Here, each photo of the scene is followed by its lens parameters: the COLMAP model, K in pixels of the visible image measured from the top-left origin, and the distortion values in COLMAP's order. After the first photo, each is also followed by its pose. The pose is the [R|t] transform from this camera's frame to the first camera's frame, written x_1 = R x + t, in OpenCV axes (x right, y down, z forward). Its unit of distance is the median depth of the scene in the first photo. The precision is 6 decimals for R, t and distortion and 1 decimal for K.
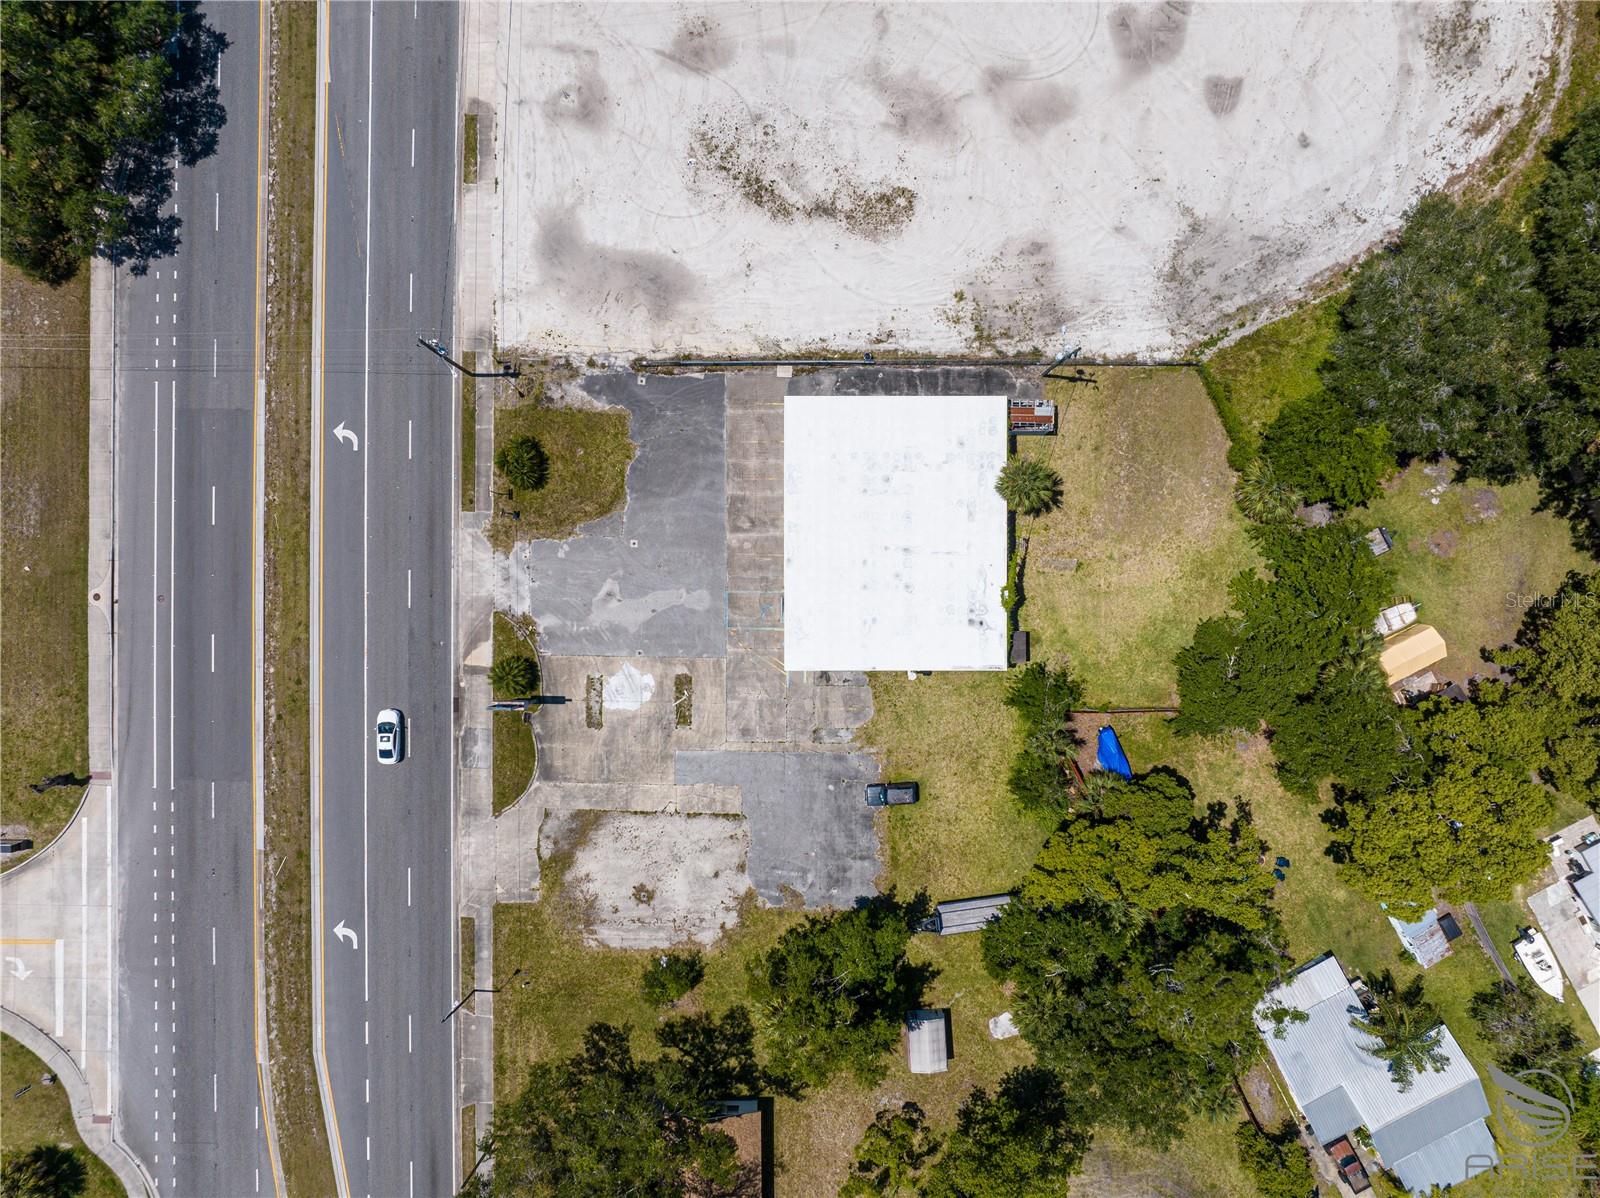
lens RADIAL K [[1123.5, 0, 800.7], [0, 1123.5, 597.2], [0, 0, 1]] dist [-0.027931, -0.015644]
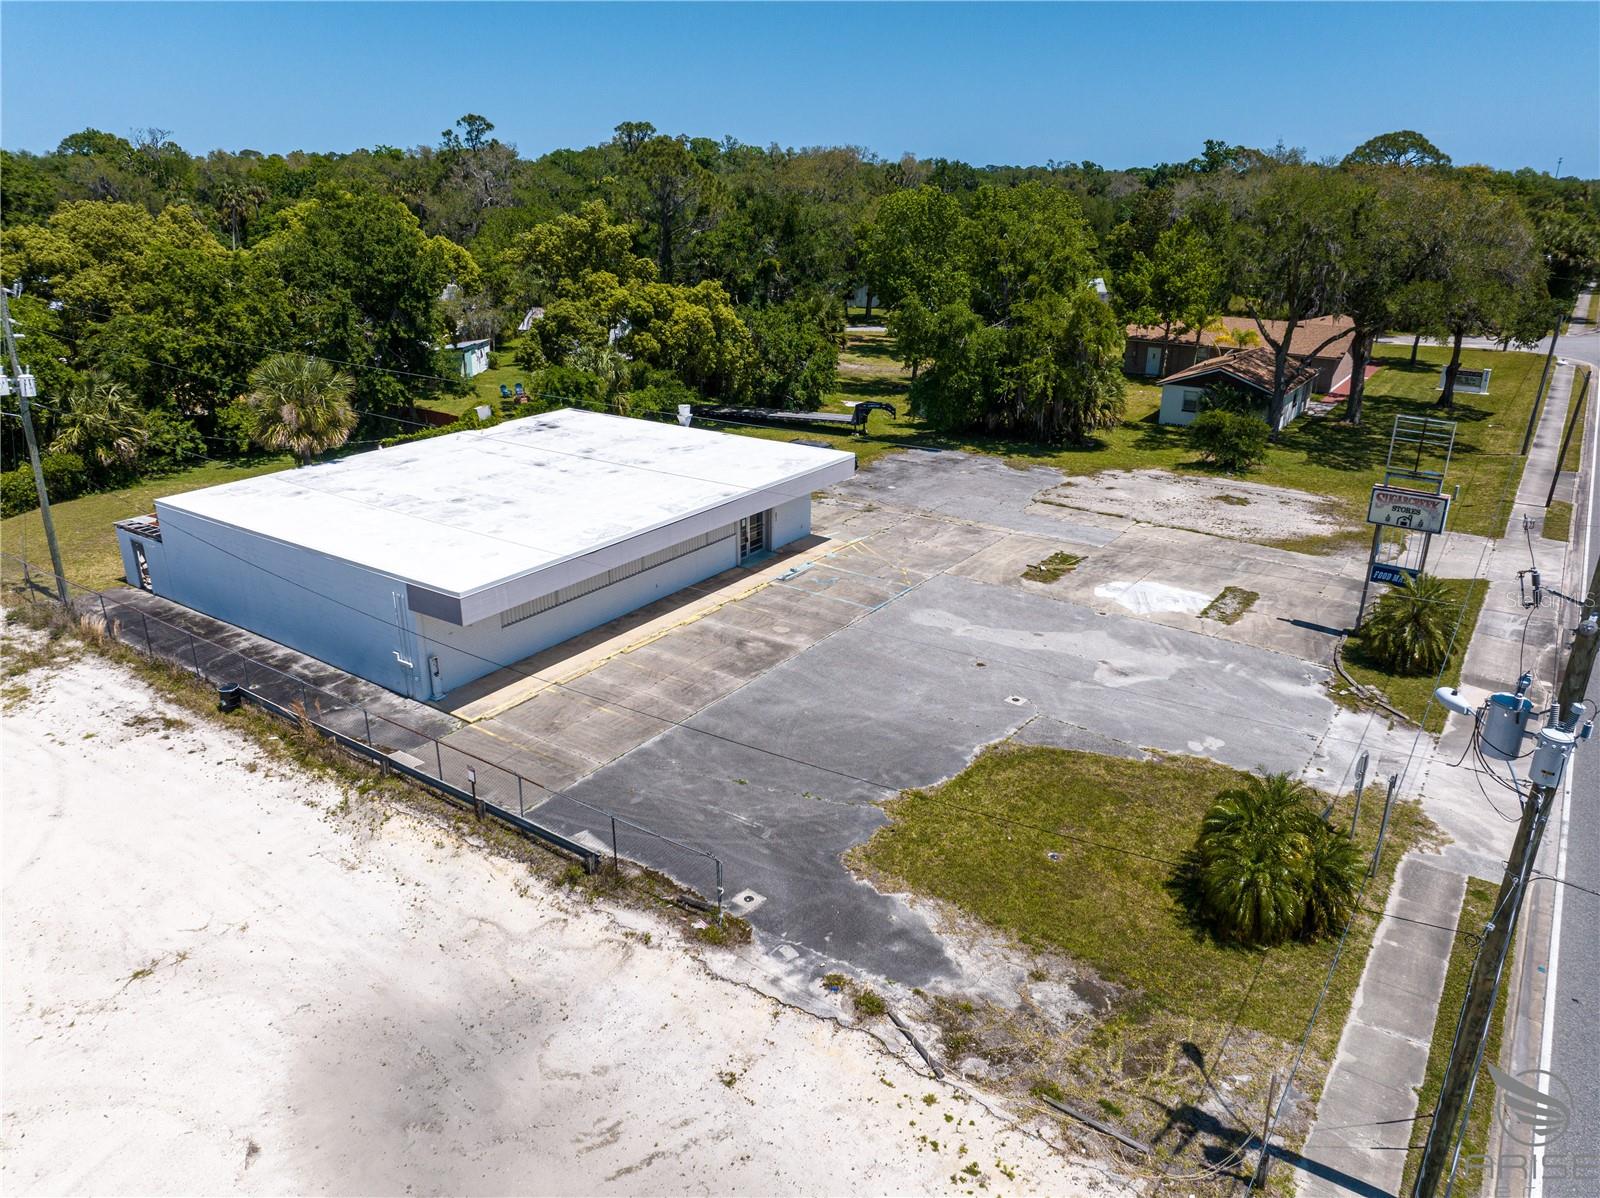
lens RADIAL K [[1123.5, 0, 800.7], [0, 1123.5, 597.2], [0, 0, 1]] dist [-0.027931, -0.015644]
pose [[-0.824344, -0.194533, 0.531614, -0.286675], [0.566085, -0.286855, 0.772827, -0.380063], [0.002156, 0.938014, 0.346590, 0.831666]]
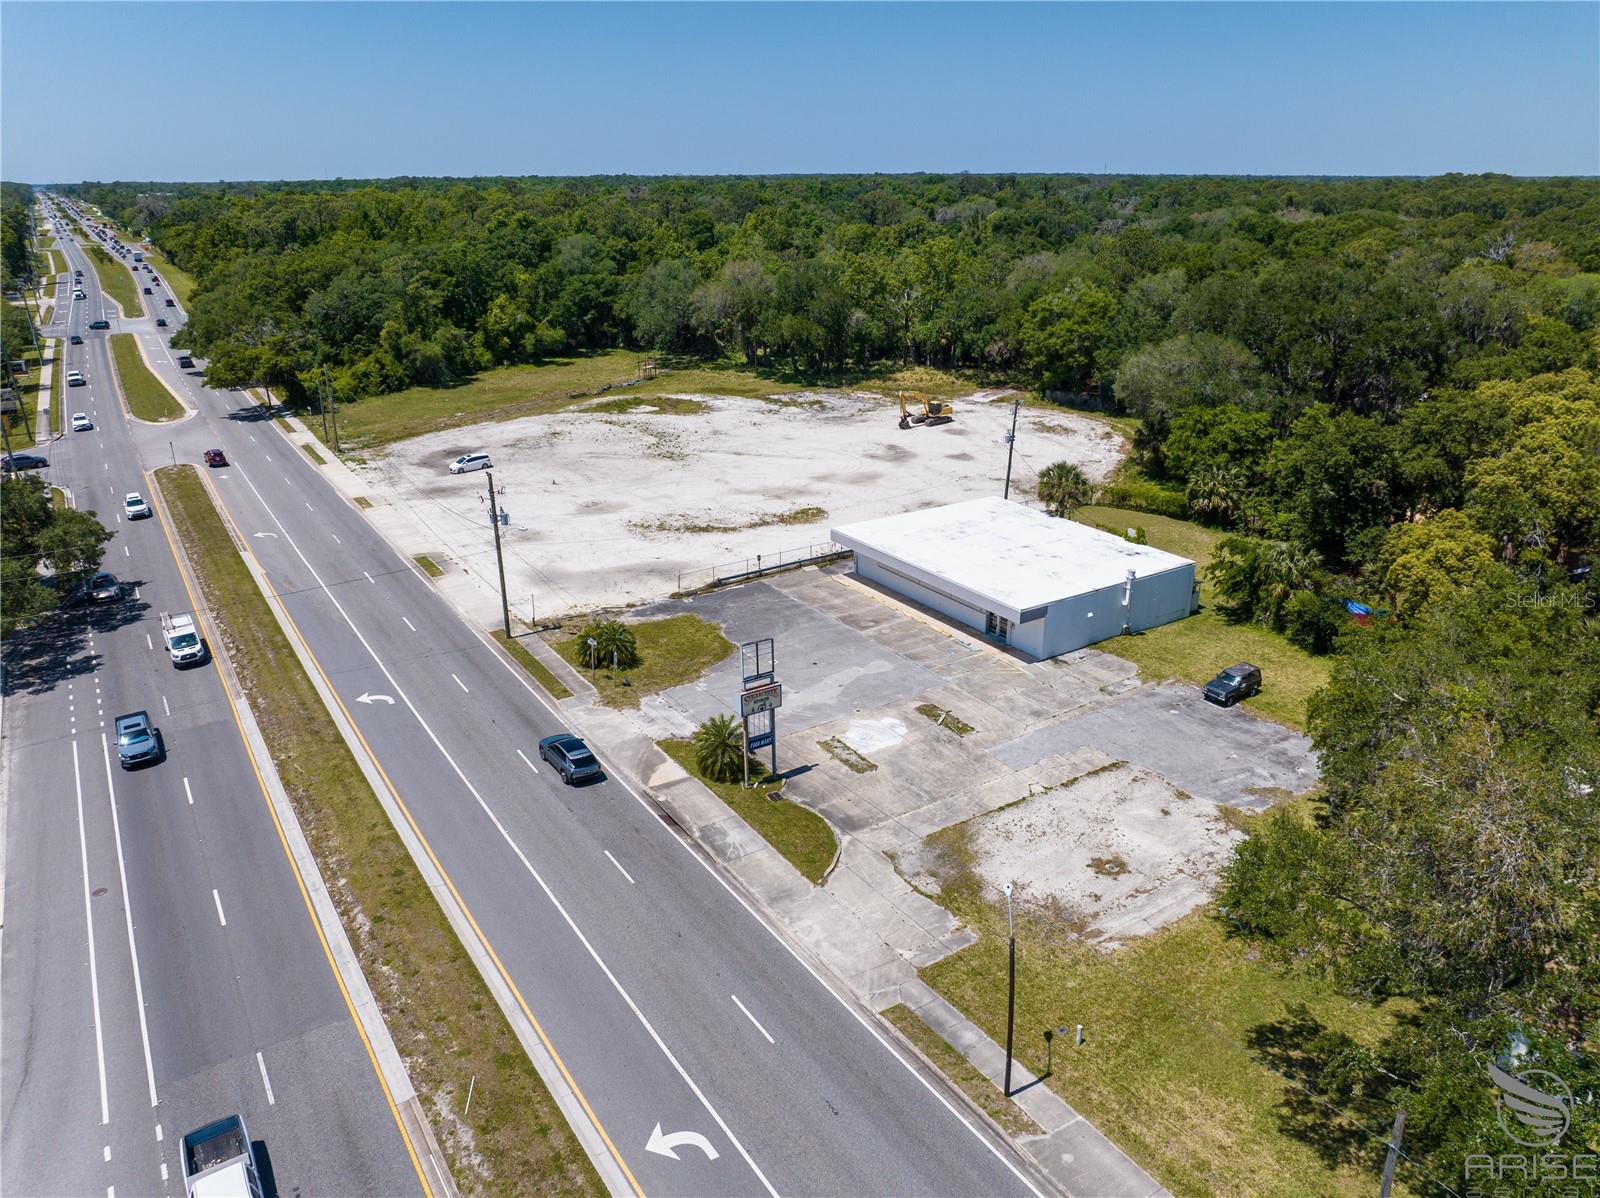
lens RADIAL K [[1123.5, 0, 800.7], [0, 1123.5, 597.2], [0, 0, 1]] dist [-0.027931, -0.015644]
pose [[0.836524, -0.185971, 0.515404, -0.544740], [0.547899, 0.293850, -0.783236, 0.589587], [-0.005792, 0.937586, 0.347706, 0.671154]]
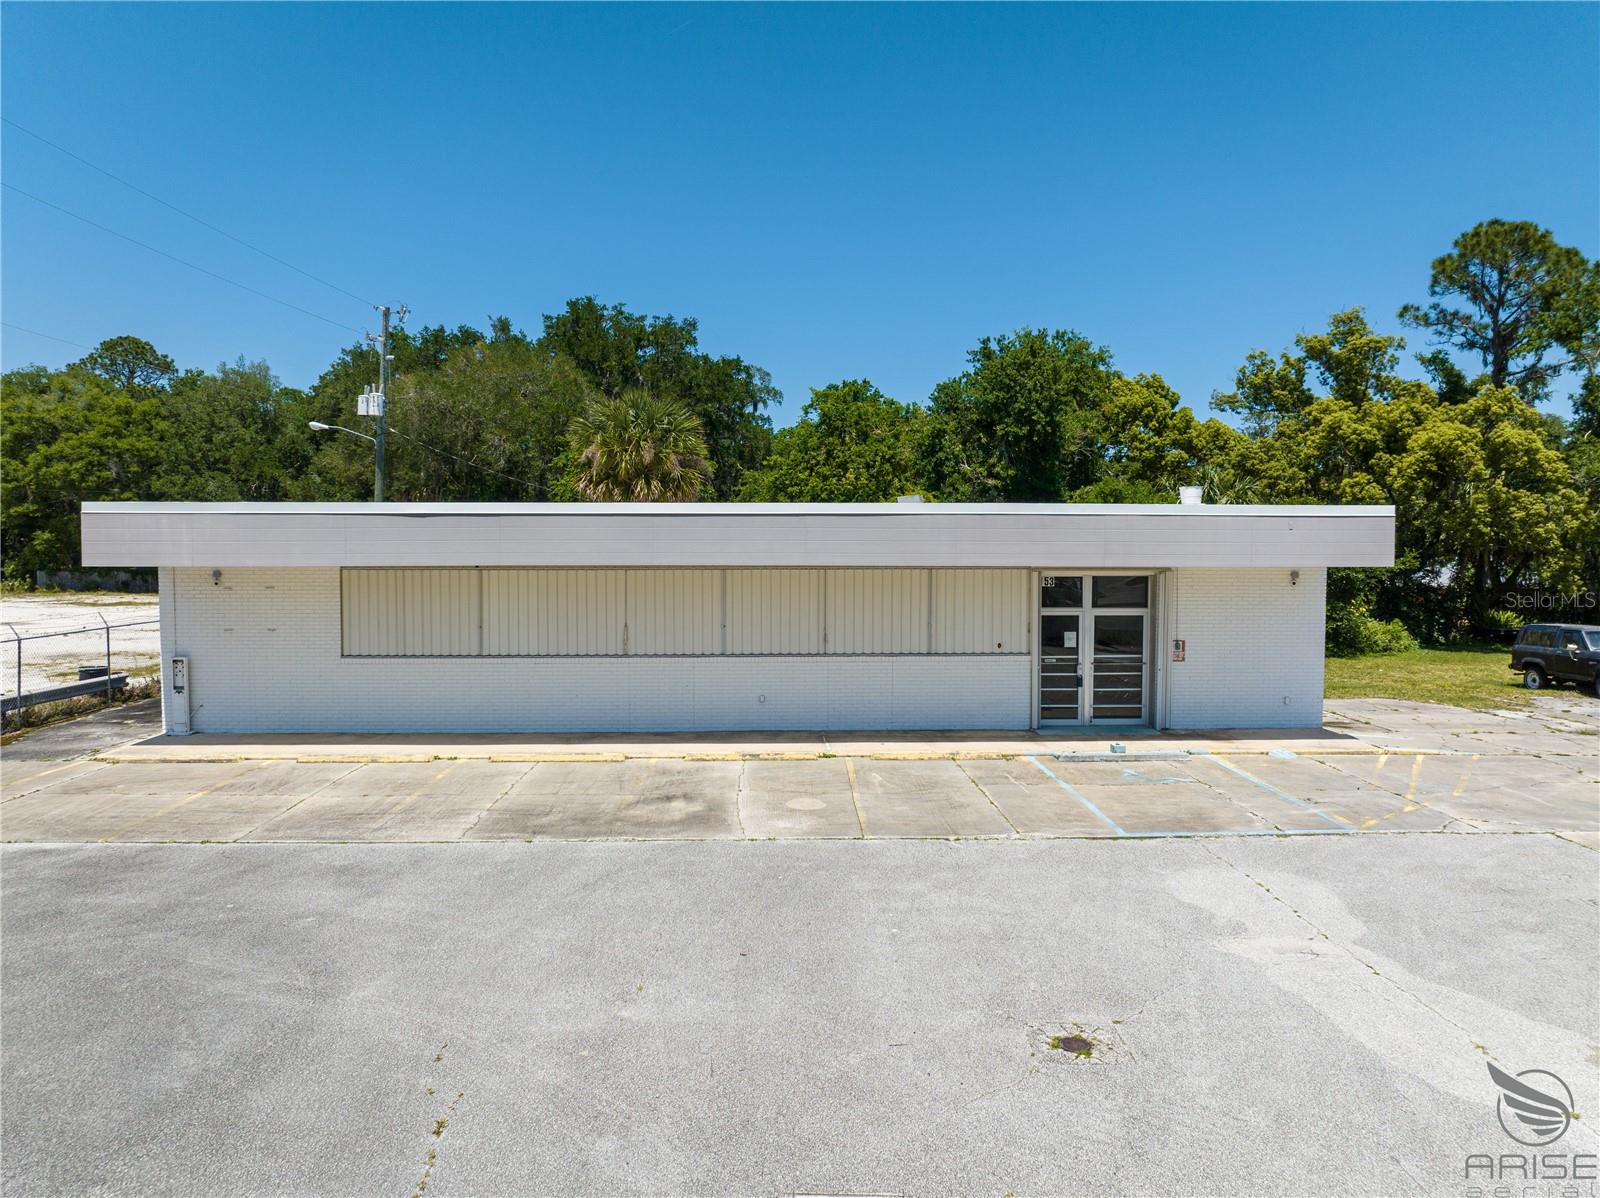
lens RADIAL K [[1123.5, 0, 800.7], [0, 1123.5, 597.2], [0, 0, 1]] dist [-0.027931, -0.015644]
pose [[-0.037877, -0.030236, 0.998825, -0.211258], [0.999282, -0.001081, 0.037861, -0.052925], [-0.000065, 0.999542, 0.030256, 0.961600]]
